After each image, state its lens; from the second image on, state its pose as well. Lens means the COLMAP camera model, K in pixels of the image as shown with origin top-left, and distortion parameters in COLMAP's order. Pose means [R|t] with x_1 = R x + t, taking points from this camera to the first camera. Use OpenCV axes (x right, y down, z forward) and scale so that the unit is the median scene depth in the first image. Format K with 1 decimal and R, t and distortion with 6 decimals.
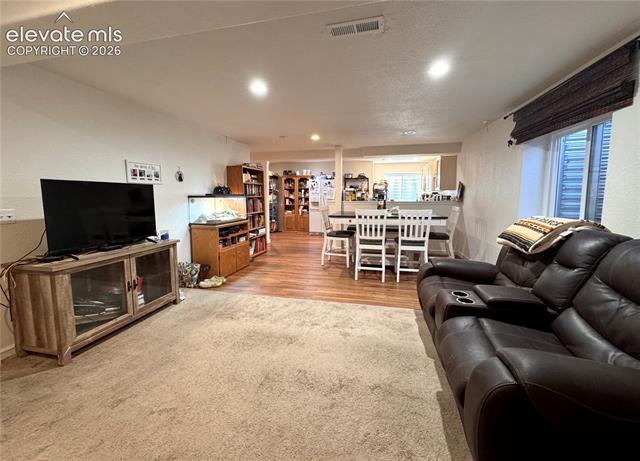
lens RADIAL K [[268.3, 0, 319.9], [0, 268.3, 226.5], [0, 0, 1]] dist [-0.000133, -0.000011]
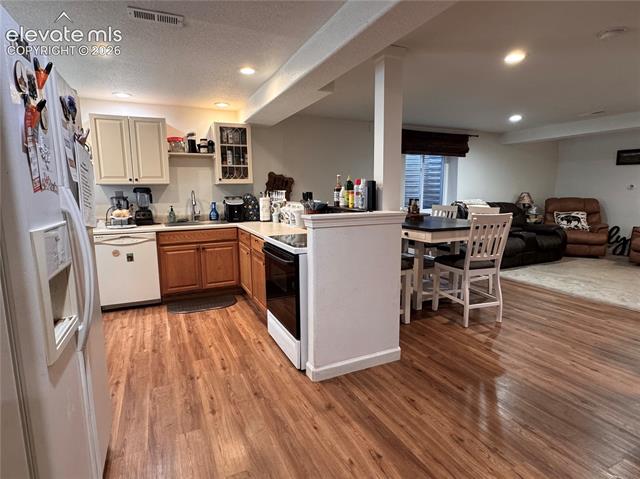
lens RADIAL K [[349.8, 0, 321.1], [0, 349.8, 240.0], [0, 0, 1]] dist [-0.003536, -0.000521]
pose [[-0.625058, -0.106159, 0.773326, -0.376363], [0.096172, 0.972687, 0.211260, -0.257929], [-0.774631, 0.206422, -0.597776, 2.142803]]
